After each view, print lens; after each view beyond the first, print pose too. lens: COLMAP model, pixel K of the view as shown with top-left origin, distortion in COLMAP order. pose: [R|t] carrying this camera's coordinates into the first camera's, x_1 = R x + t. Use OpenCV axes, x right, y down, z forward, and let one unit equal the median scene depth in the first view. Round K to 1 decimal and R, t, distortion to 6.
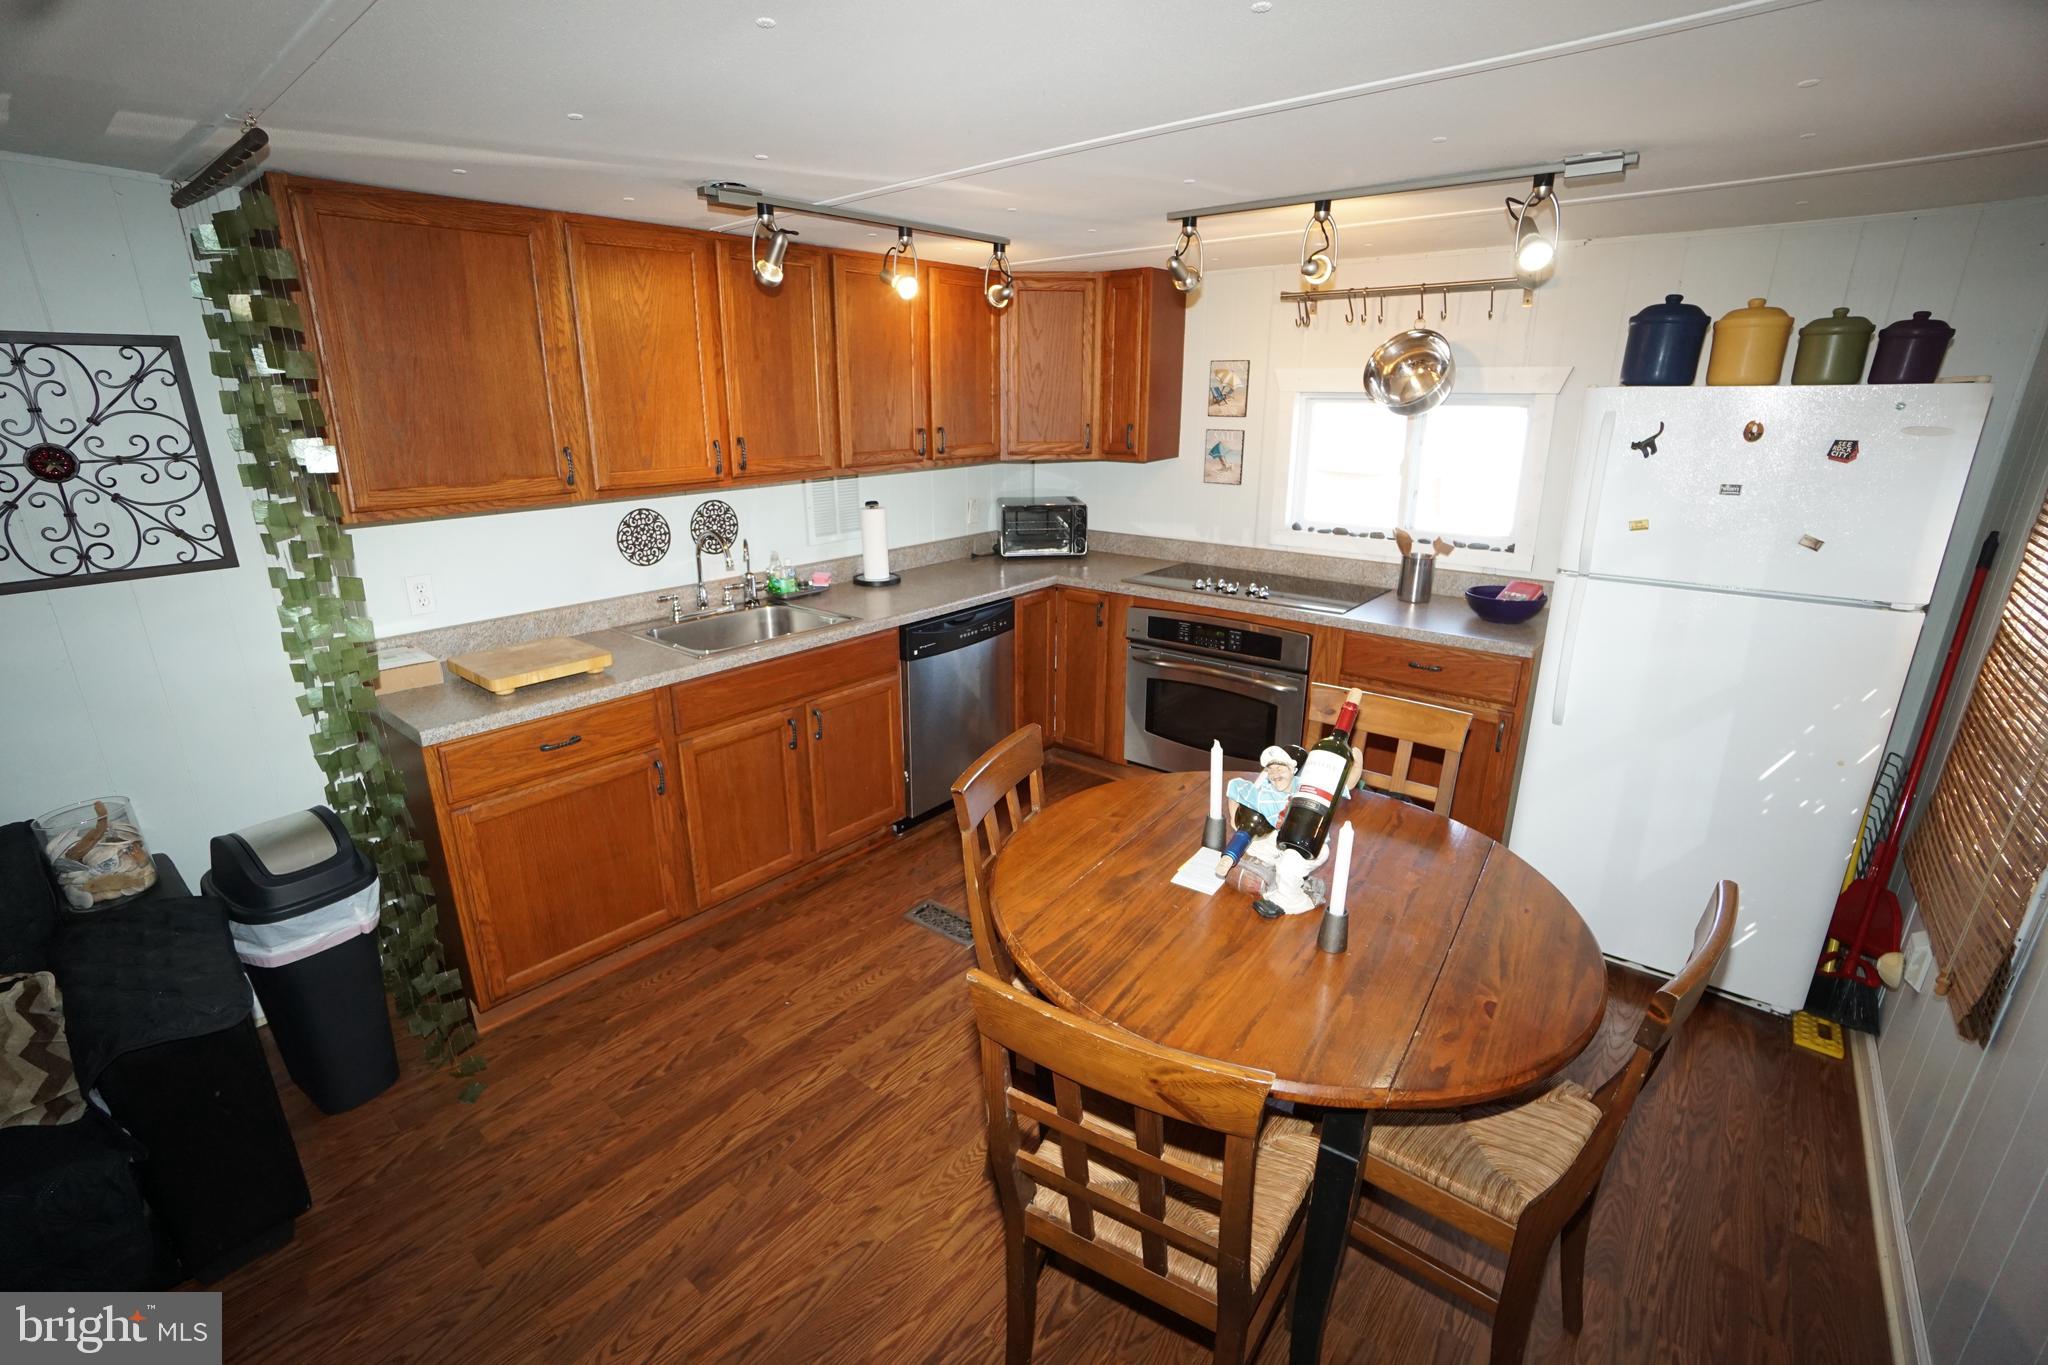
lens RADIAL K [[898.9, 0, 1002.4], [0, 898.9, 686.0], [0, 0, 1]] dist [-0.065815, 0.023803]
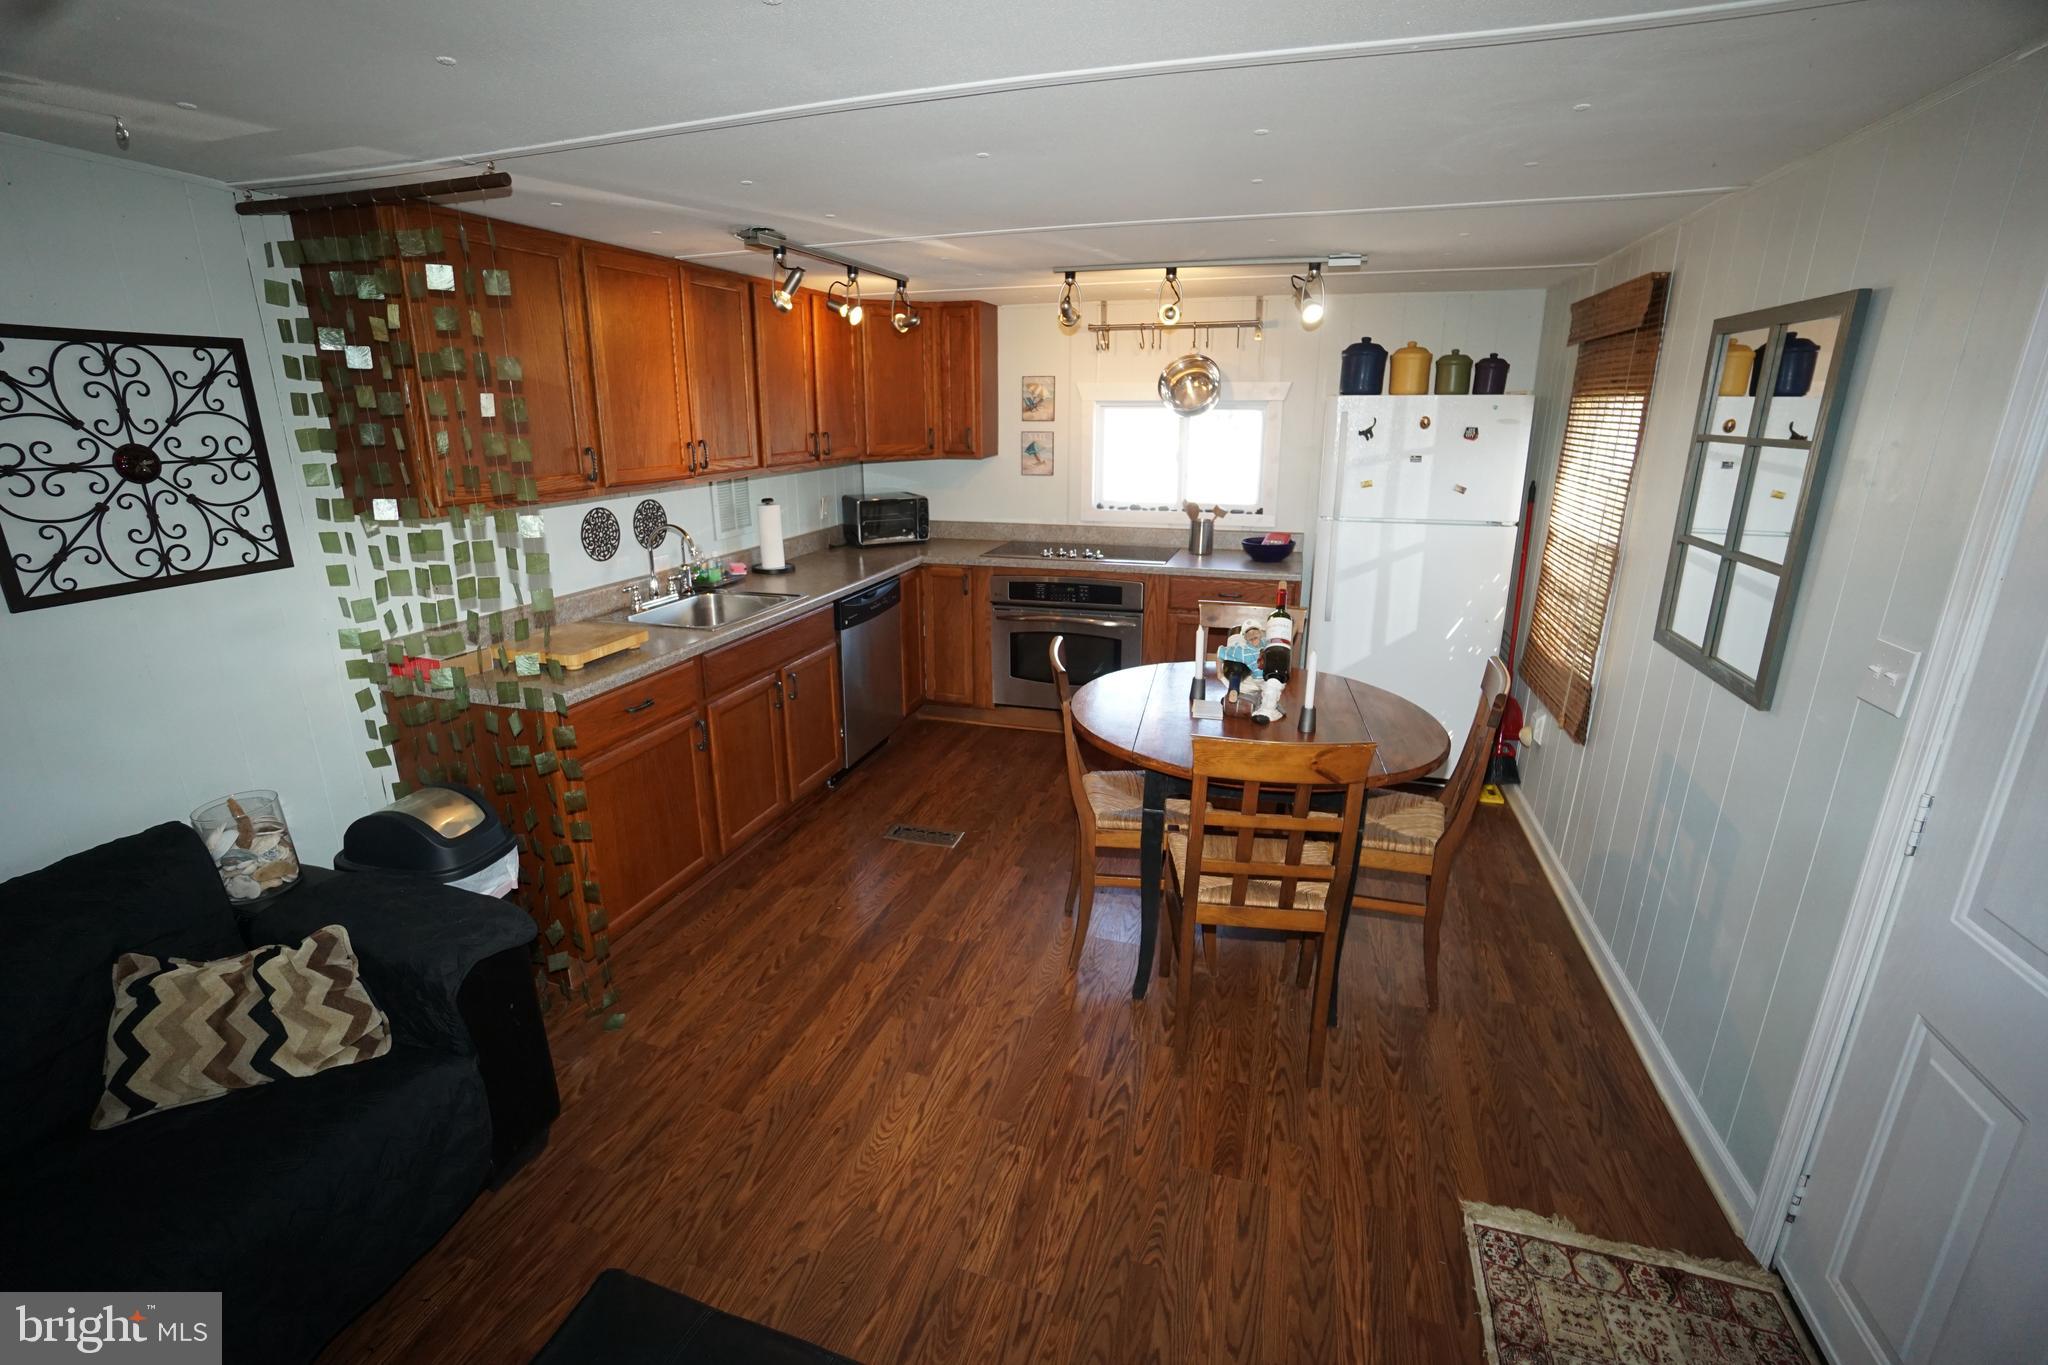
lens RADIAL K [[898.9, 0, 1002.4], [0, 898.9, 686.0], [0, 0, 1]] dist [-0.065815, 0.023803]
pose [[0.925352, -0.111448, 0.362357, -0.434693], [0.117116, 0.993098, 0.006363, 0.078427], [-0.360565, 0.036550, 0.932018, -0.203922]]
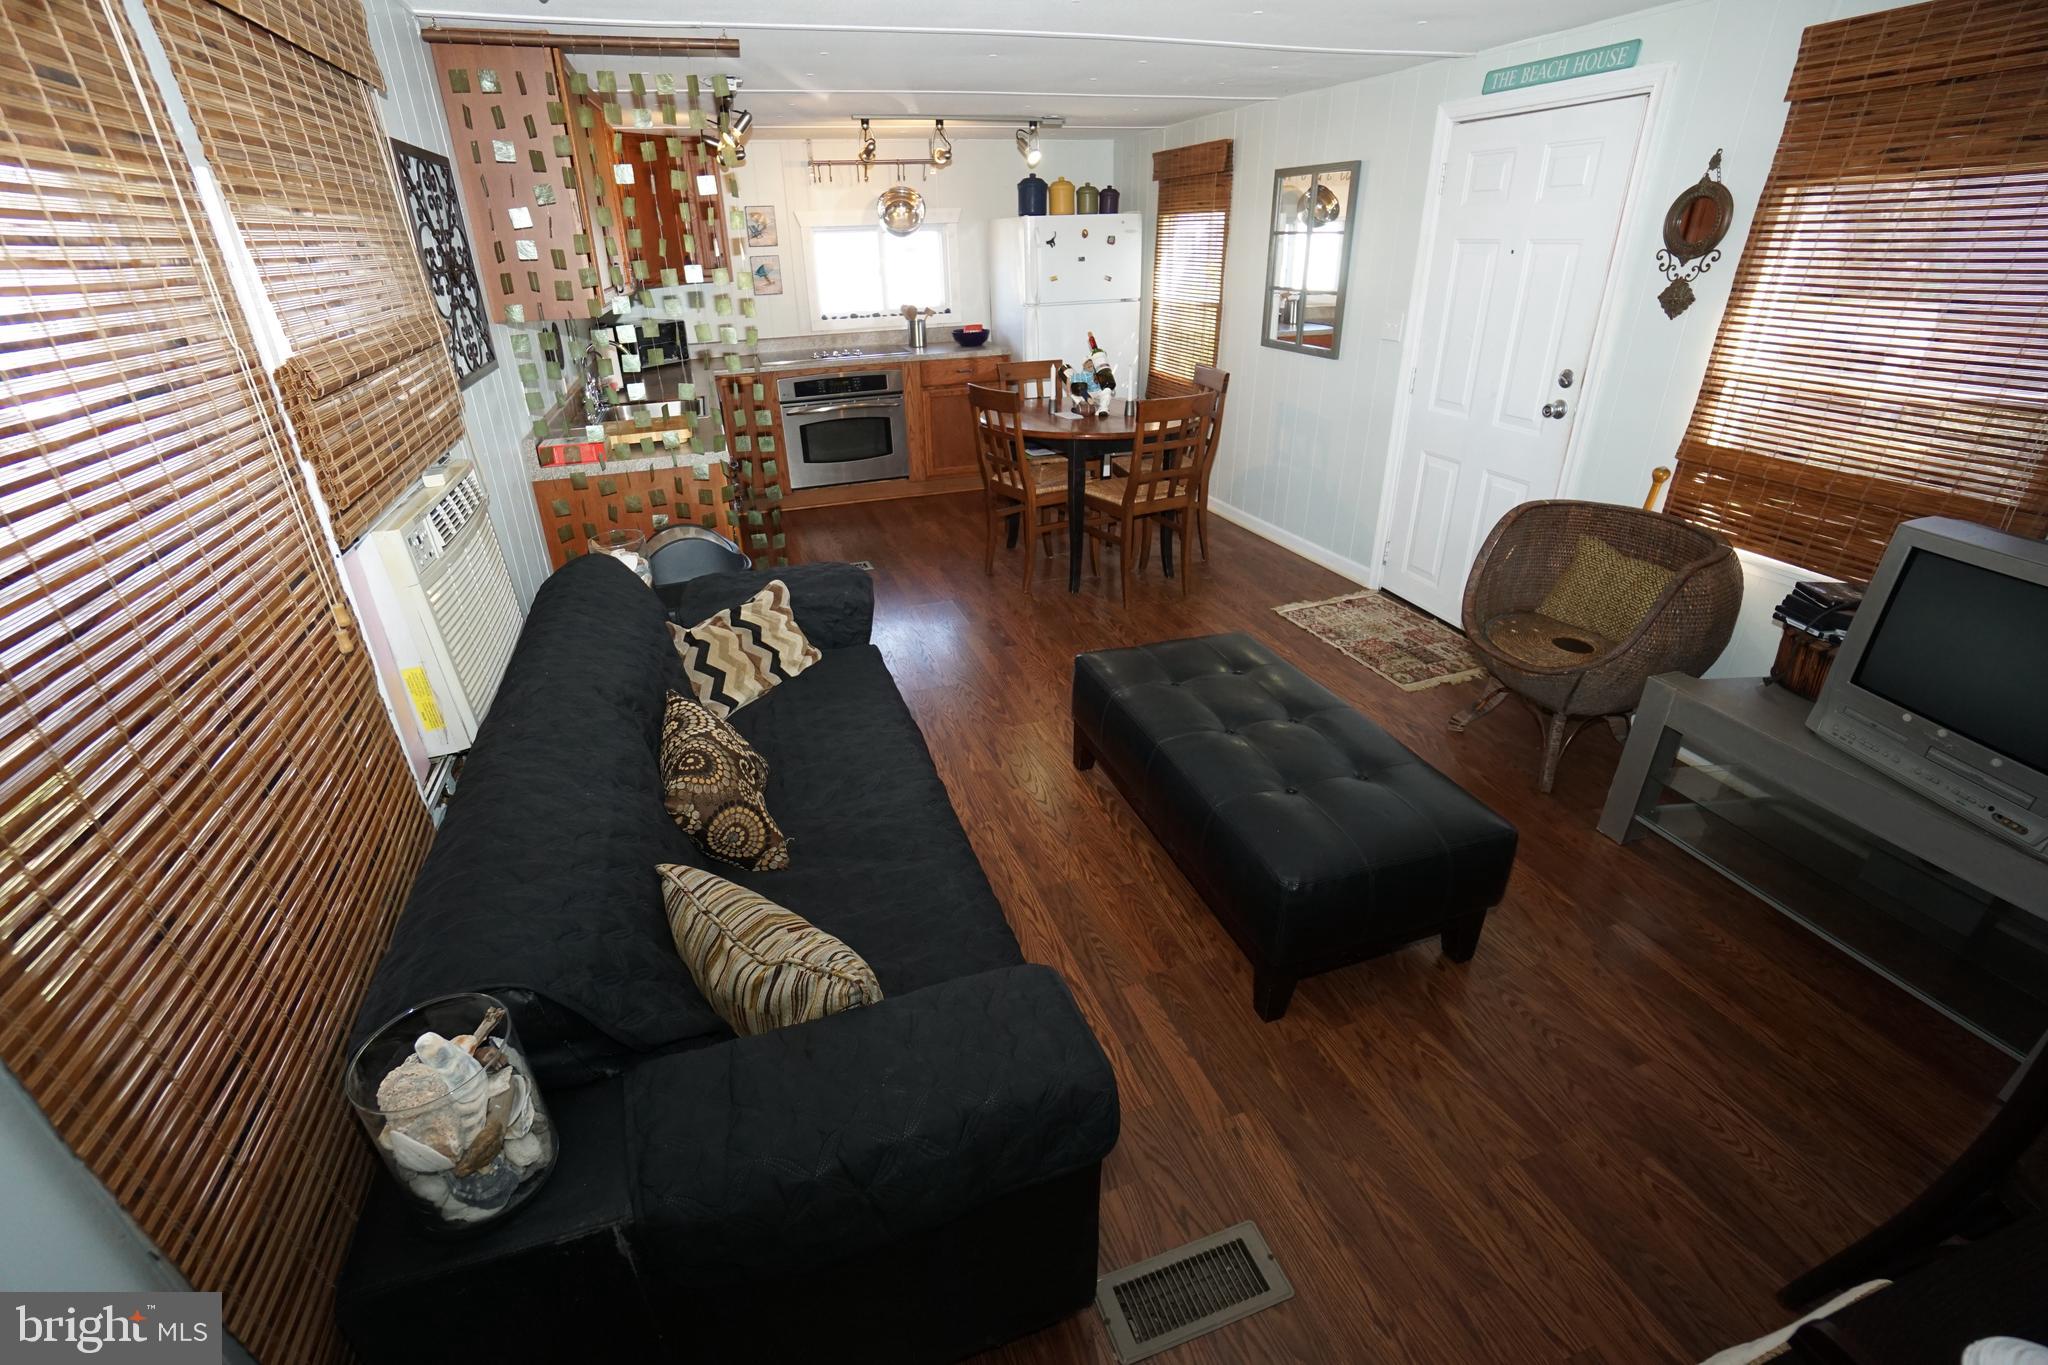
lens RADIAL K [[898.9, 0, 1002.4], [0, 898.9, 686.0], [0, 0, 1]] dist [-0.065815, 0.023803]
pose [[0.528864, -0.388818, 0.754403, -1.376480], [0.281046, 0.918967, 0.276610, 0.107068], [-0.800822, 0.065733, 0.595284, -0.197617]]
